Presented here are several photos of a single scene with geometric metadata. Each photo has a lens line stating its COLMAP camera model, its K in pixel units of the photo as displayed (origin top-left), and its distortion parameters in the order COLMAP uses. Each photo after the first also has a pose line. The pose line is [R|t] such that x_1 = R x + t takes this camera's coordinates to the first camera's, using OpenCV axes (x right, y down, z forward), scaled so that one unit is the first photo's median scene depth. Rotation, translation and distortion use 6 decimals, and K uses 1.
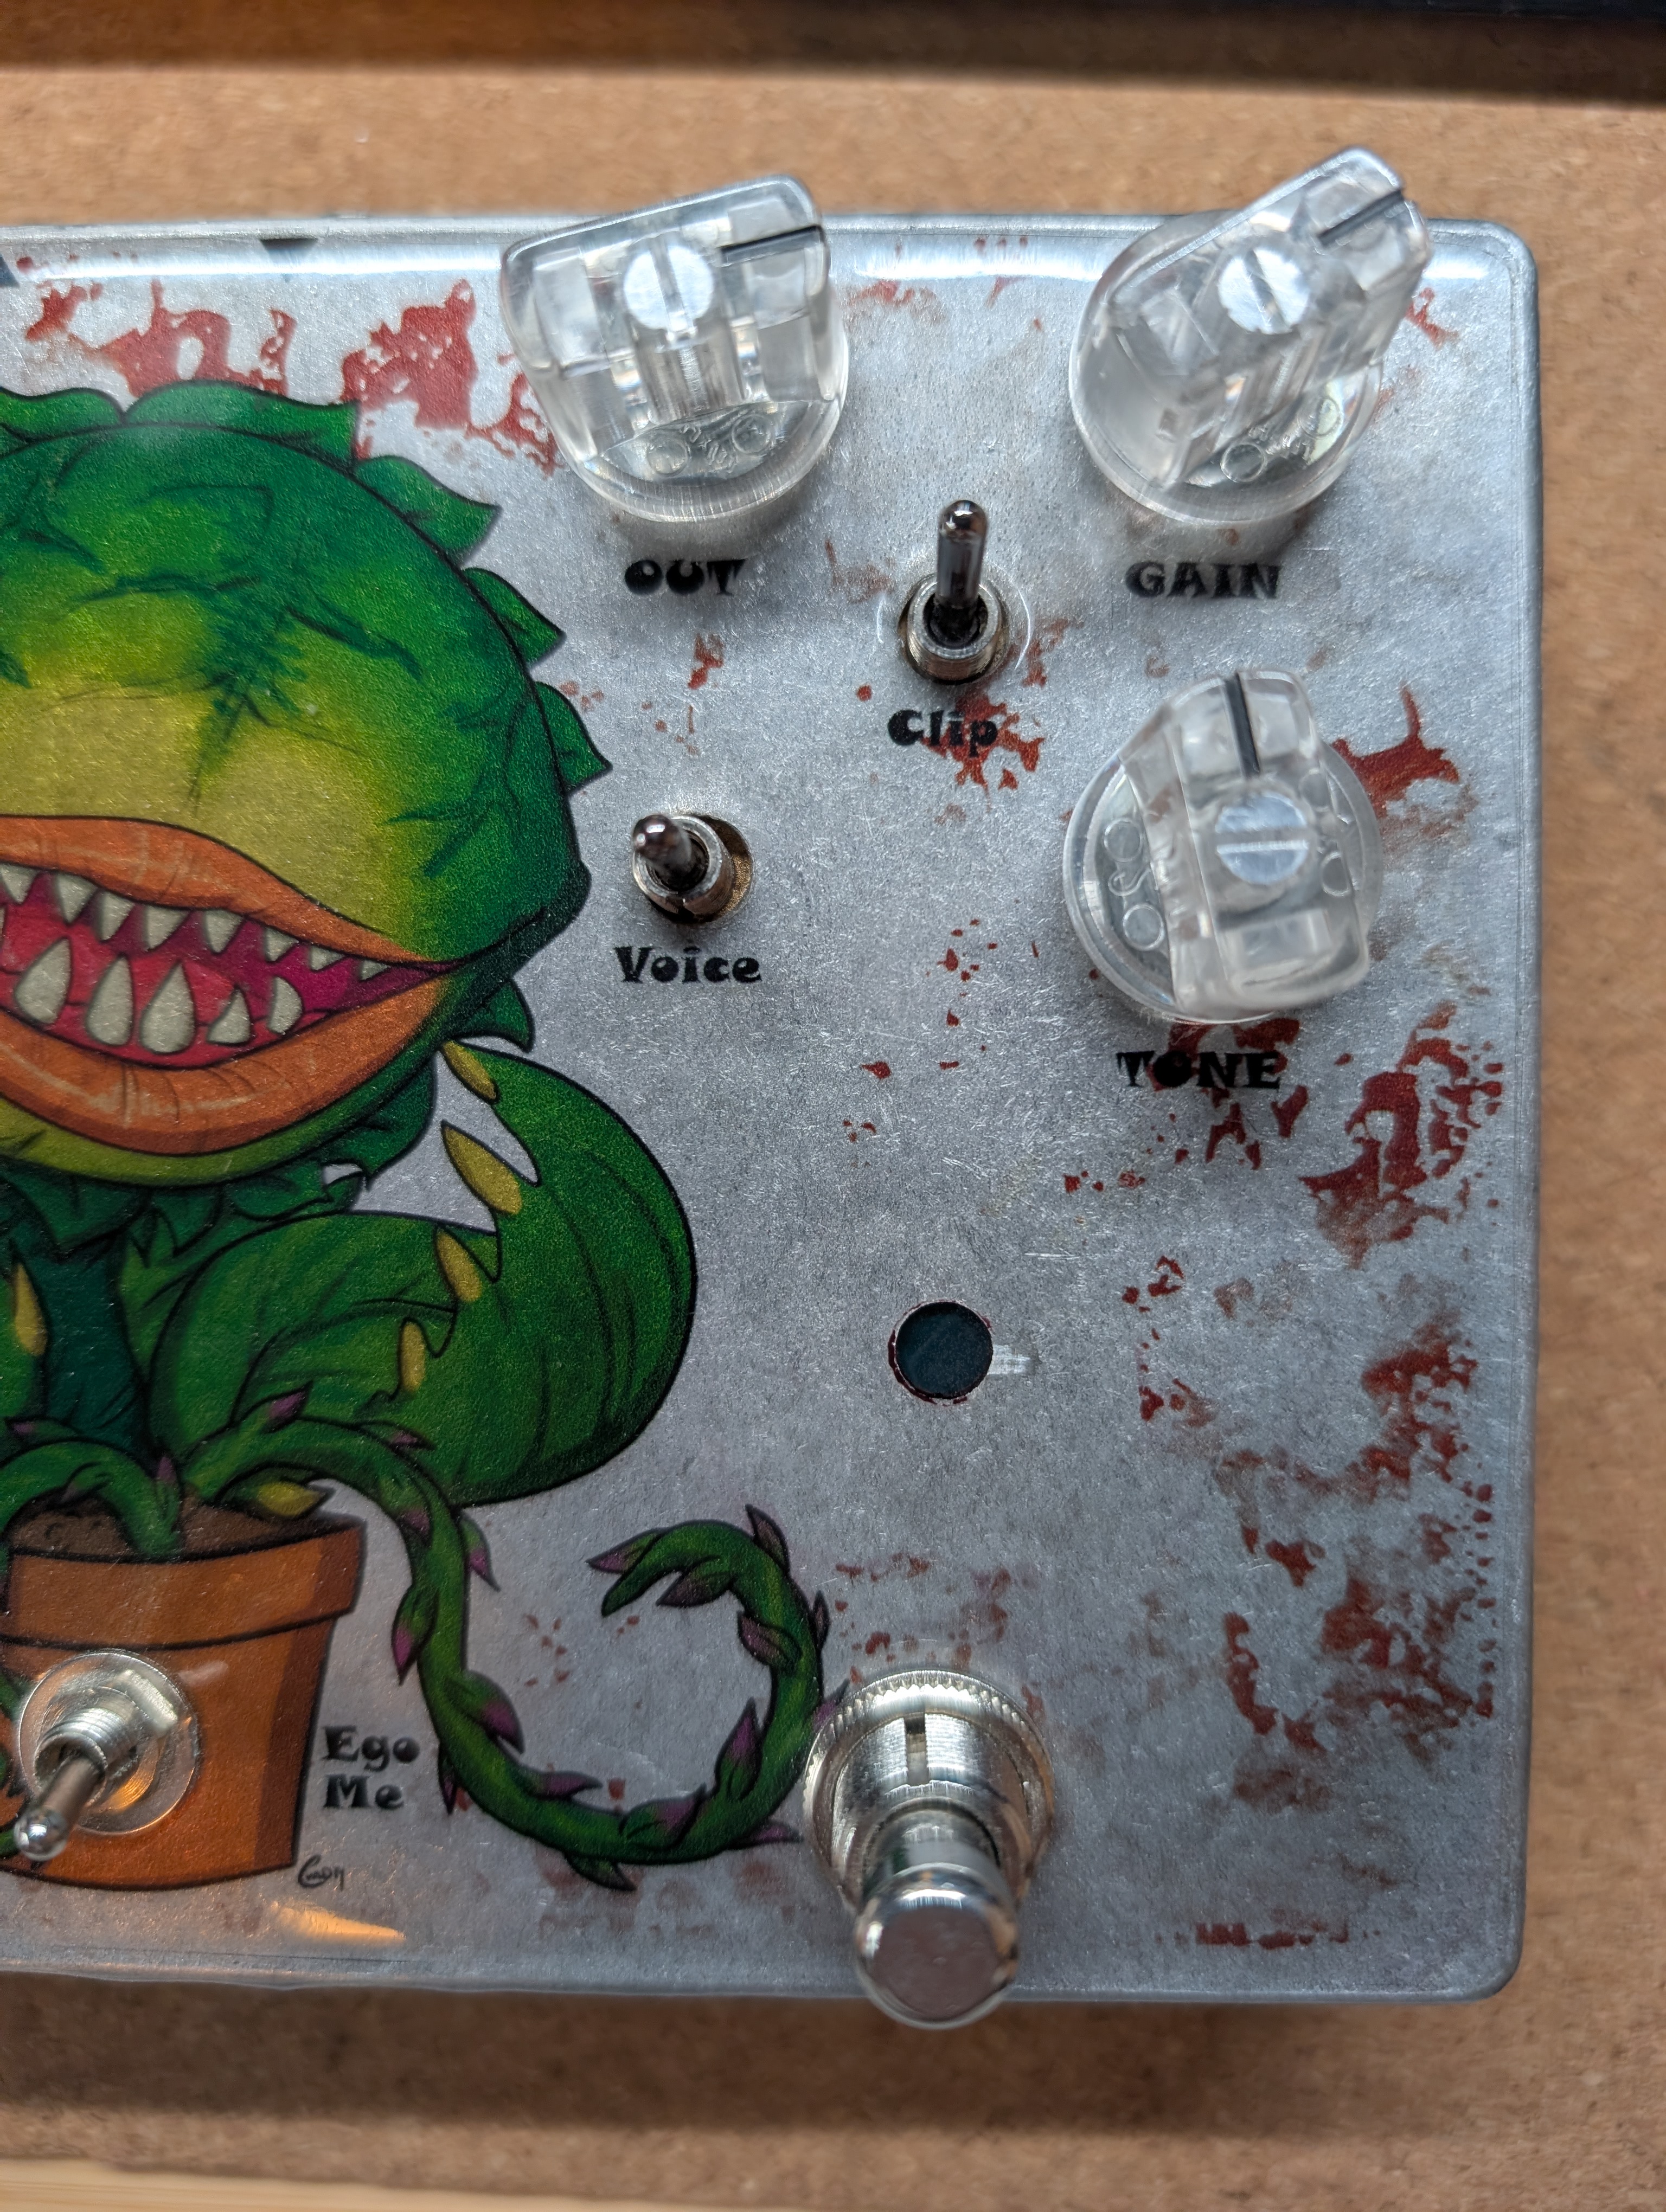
lens RADIAL K [[1523.5, 0, 887.4], [0, 1523.5, 1069.6], [0, 0, 1]] dist [-0.046730, 0.015081]
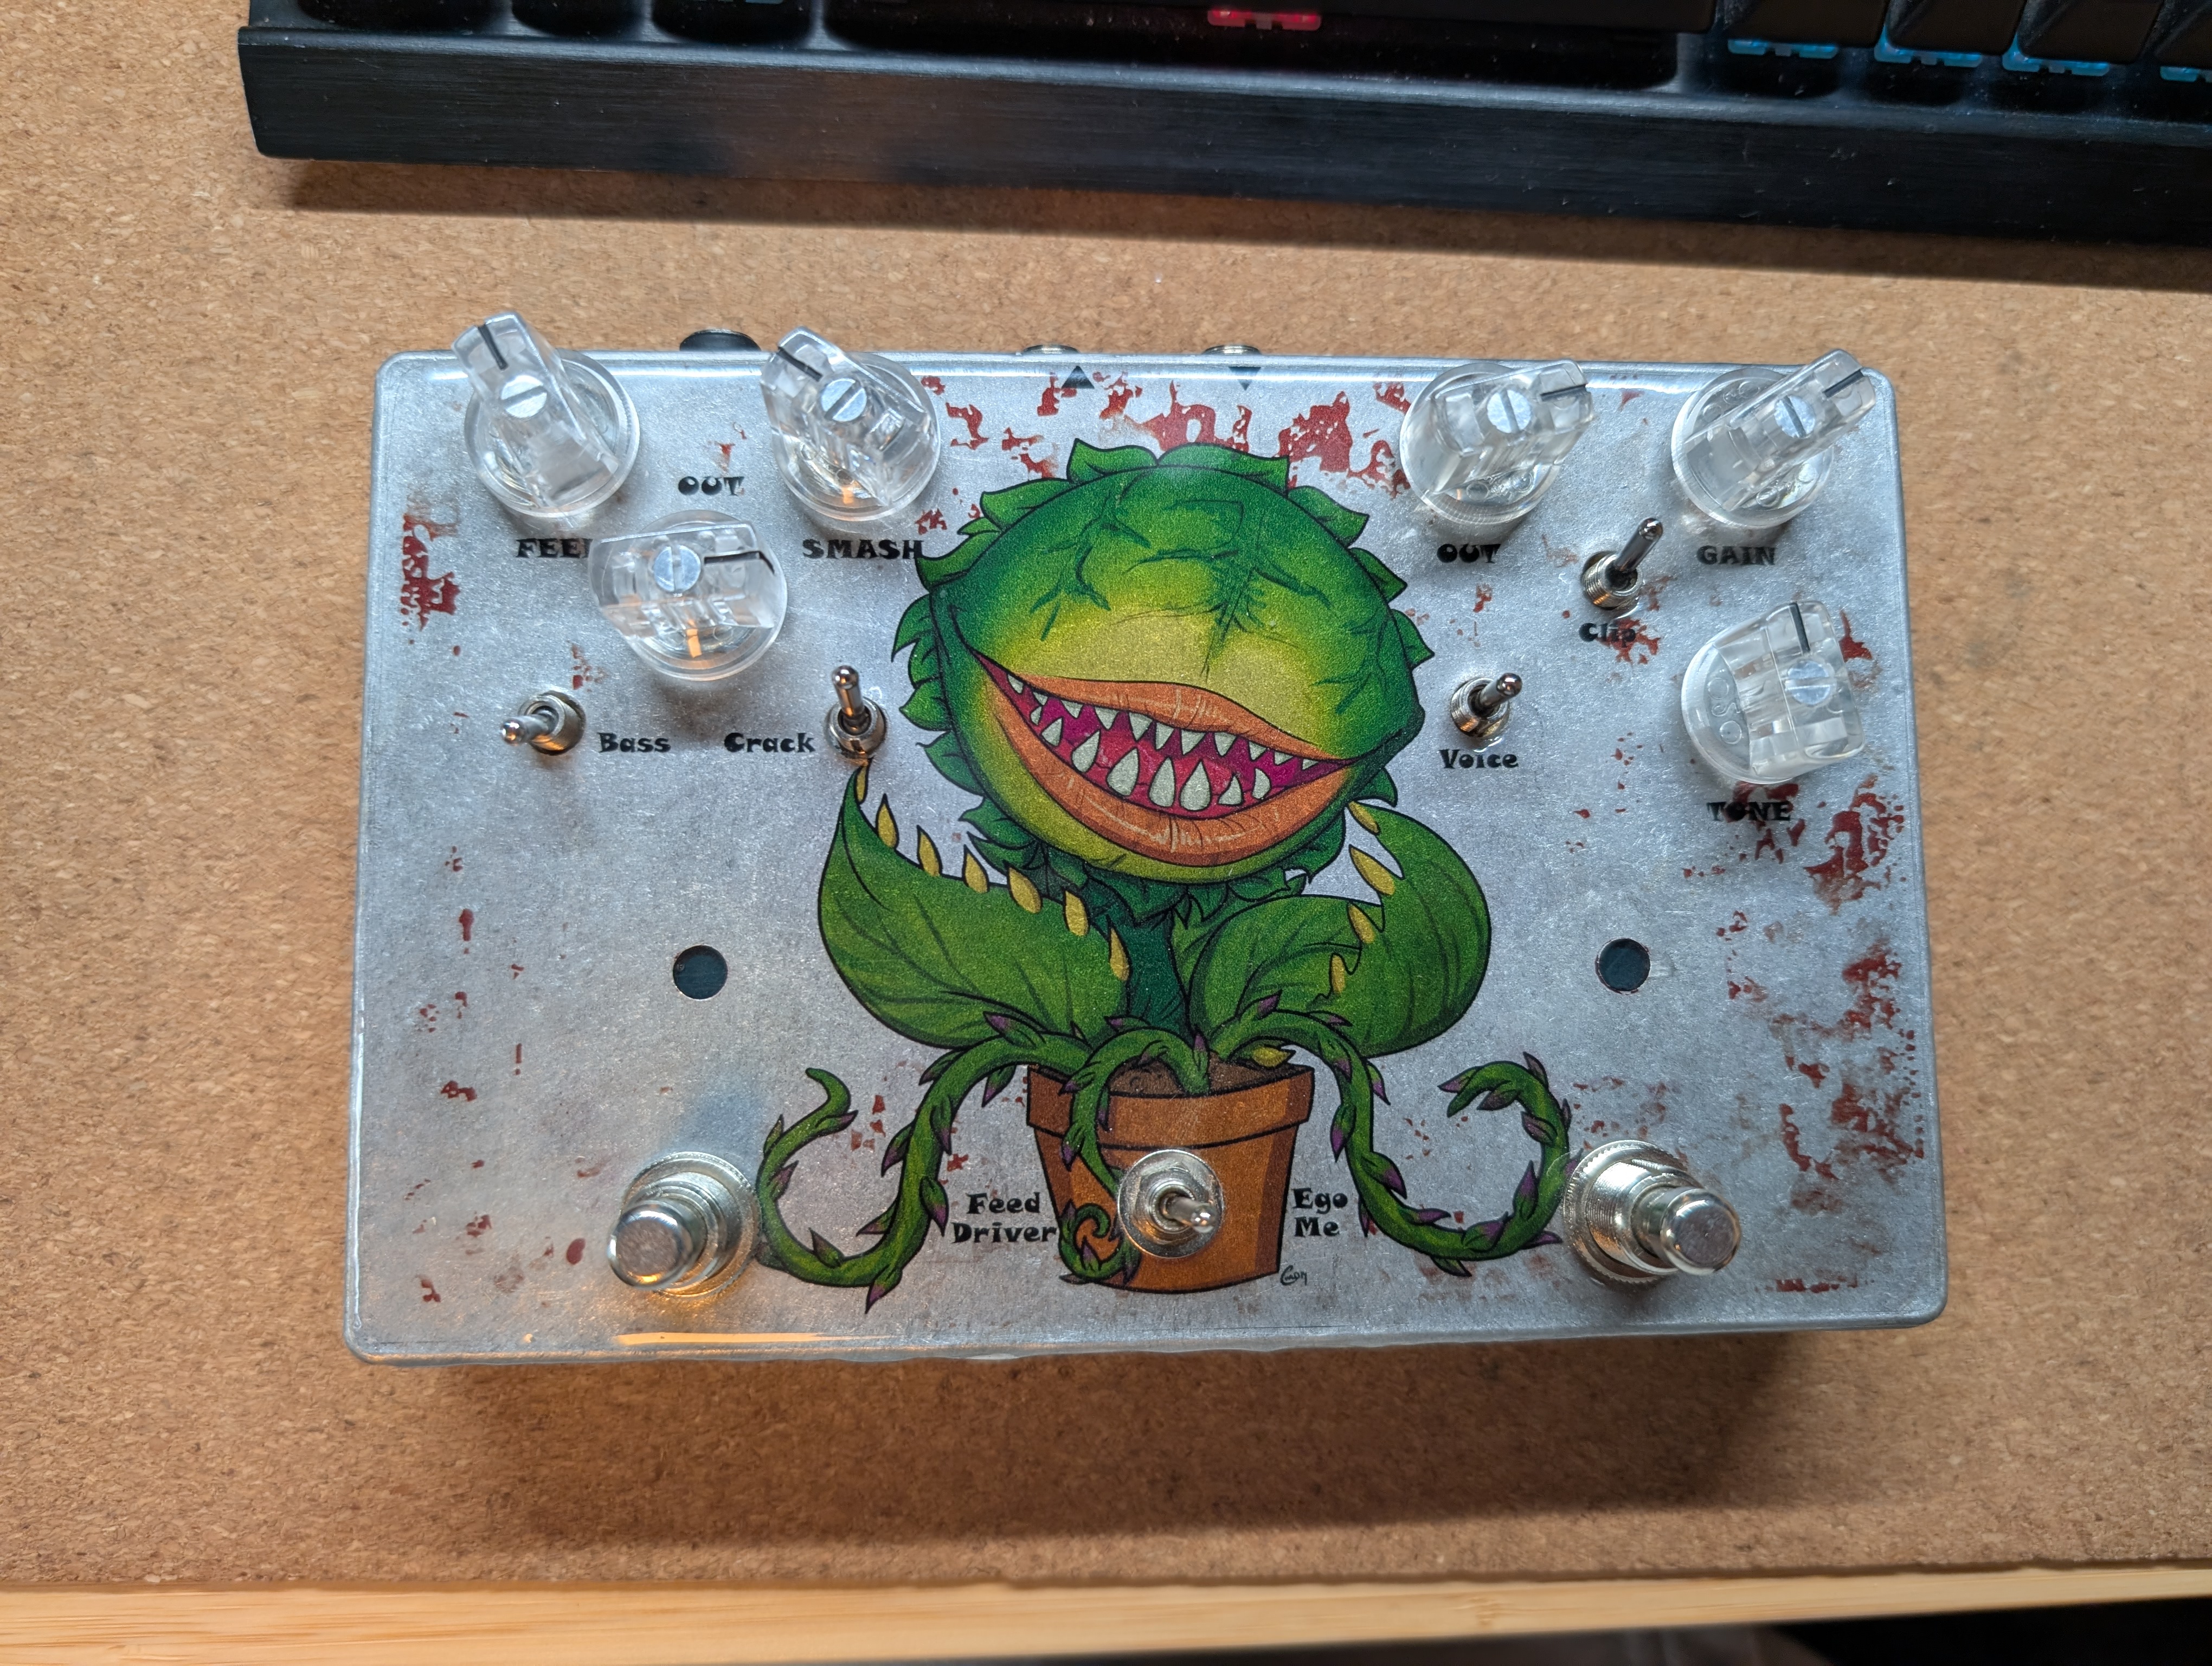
lens RADIAL K [[1523.5, 0, 1116.4], [0, 1523.5, 856.4], [0, 0, 1]] dist [-0.046730, 0.015081]
pose [[0.997121, -0.014604, 0.074412, -0.705978], [0.021289, 0.995728, -0.089846, 0.204655], [-0.072782, 0.091171, 0.993172, -0.783724]]
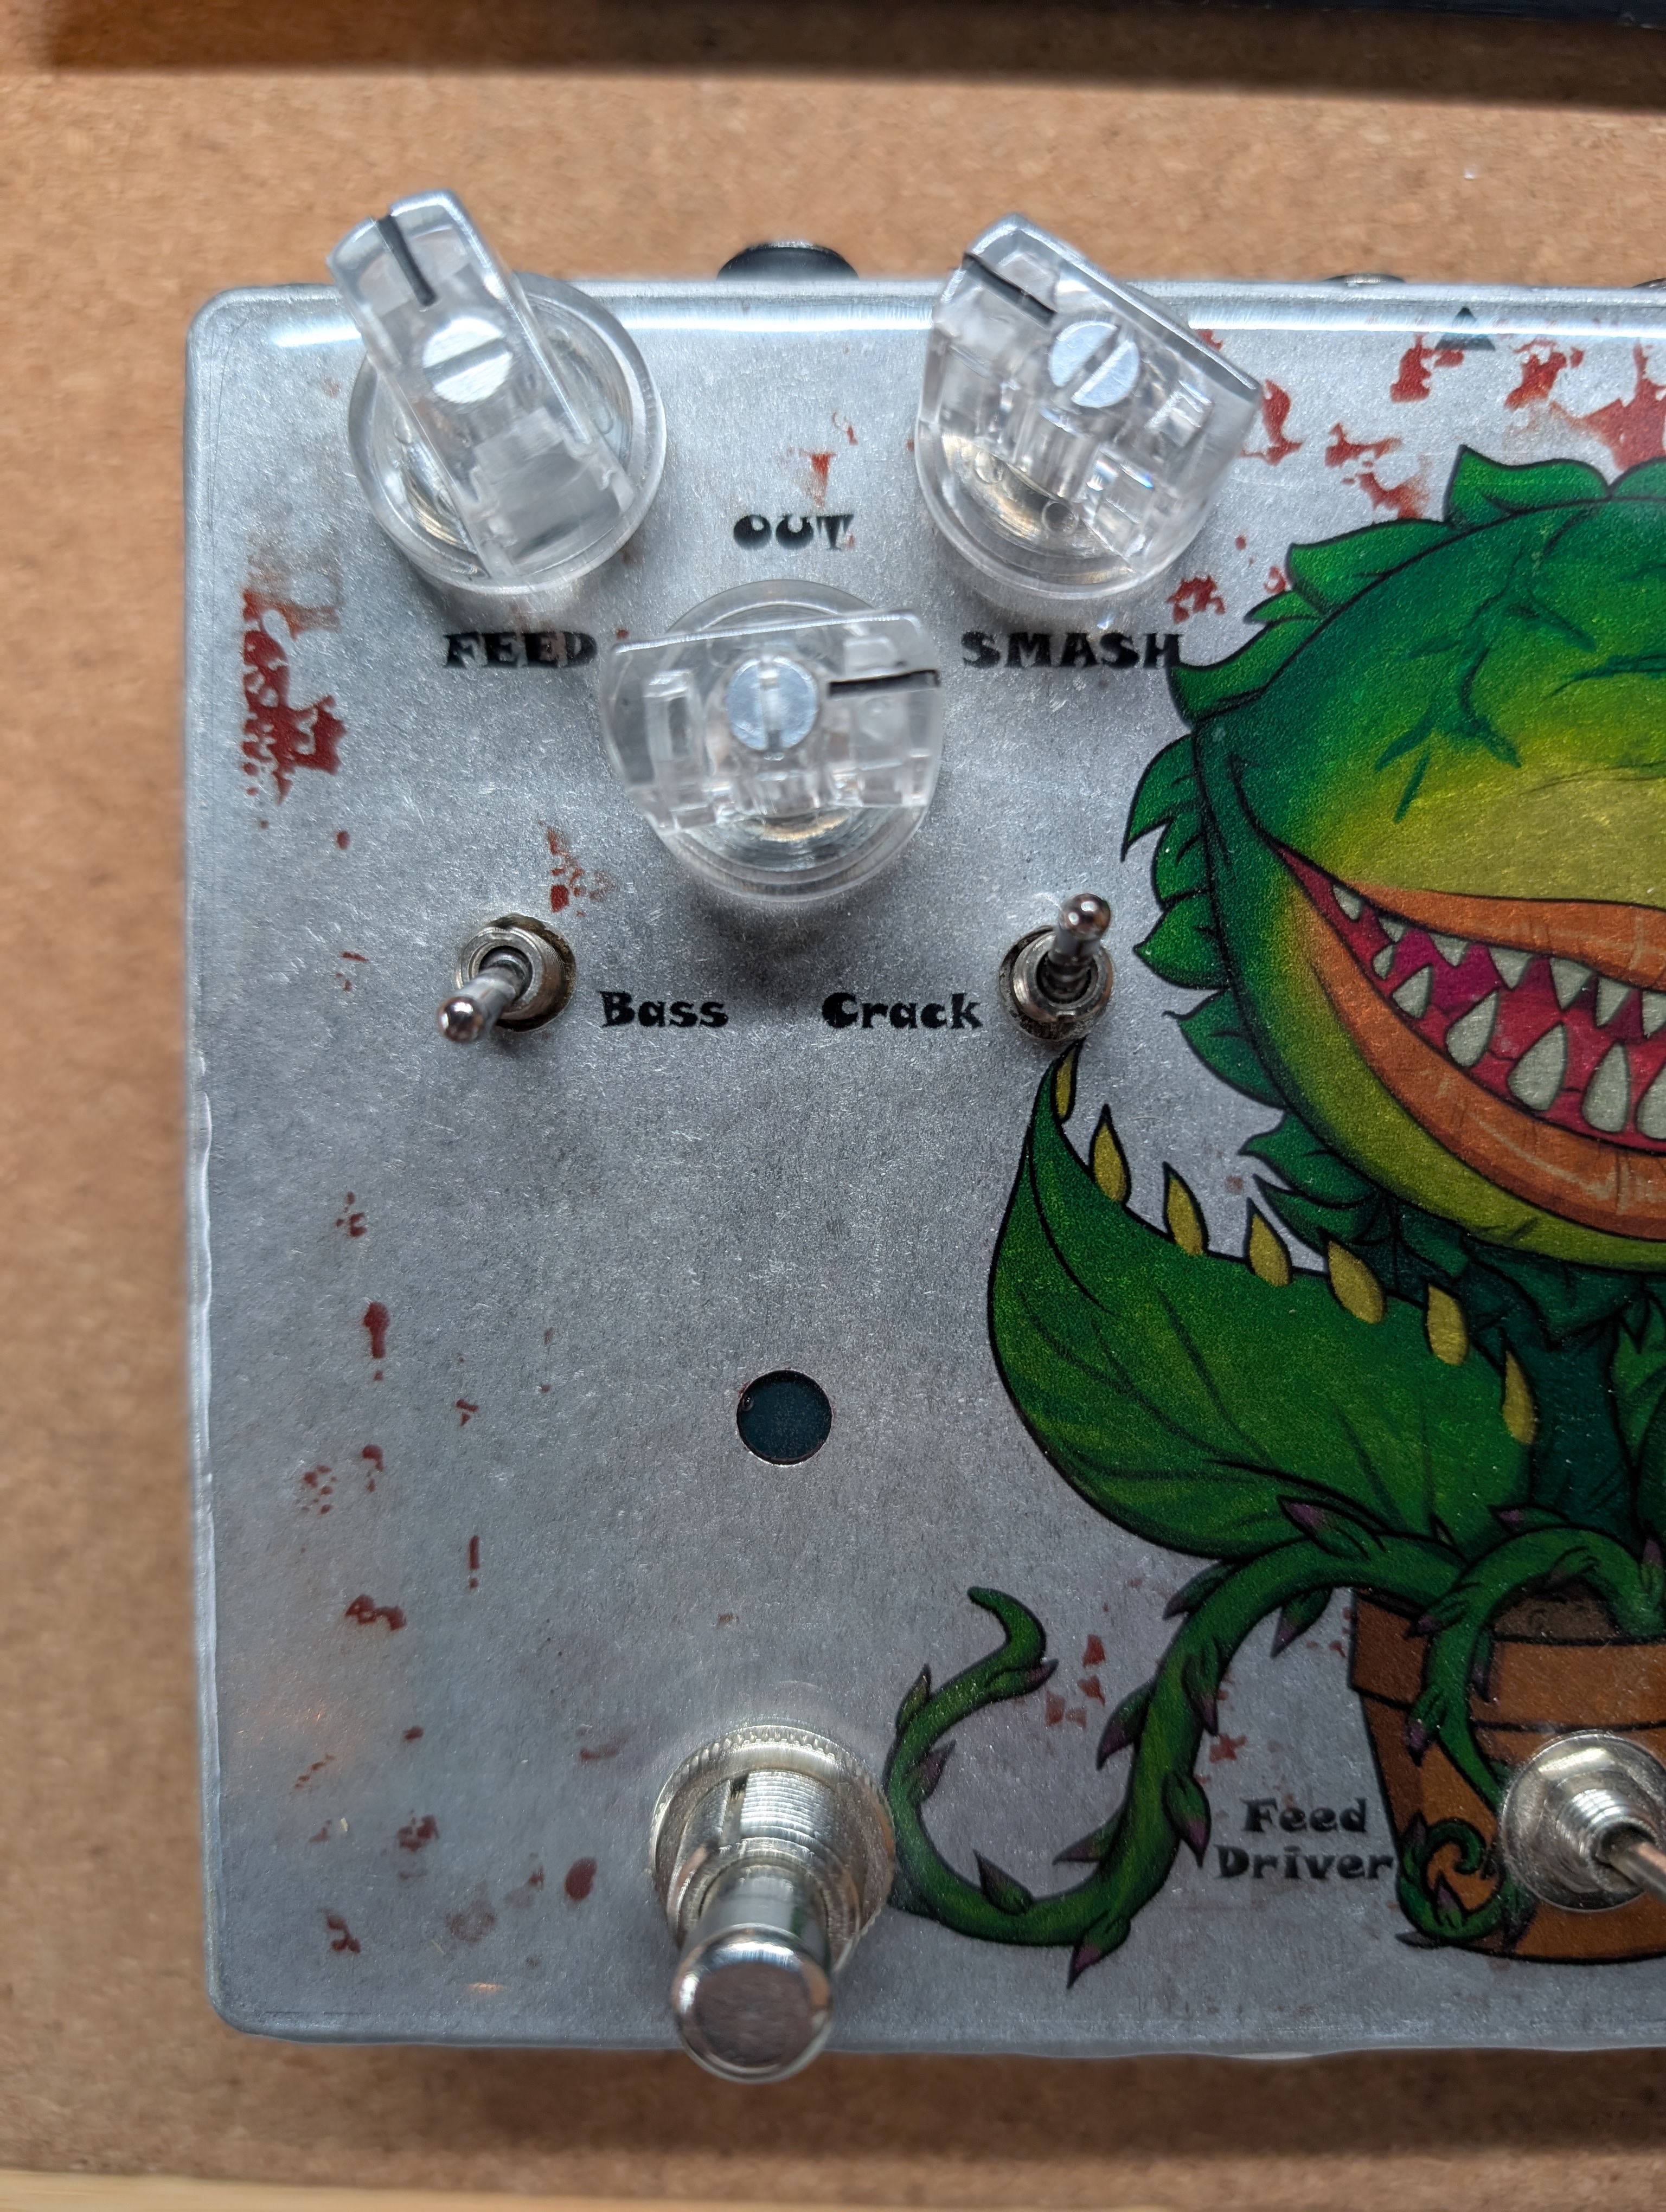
lens RADIAL K [[1523.5, 0, 860.4], [0, 1523.5, 1089.8], [0, 0, 1]] dist [-0.046730, 0.015081]
pose [[0.999942, -0.006587, 0.008544, -1.014666], [0.006308, 0.999460, 0.032254, -0.078838], [-0.008751, -0.032198, 0.999443, 0.012354]]
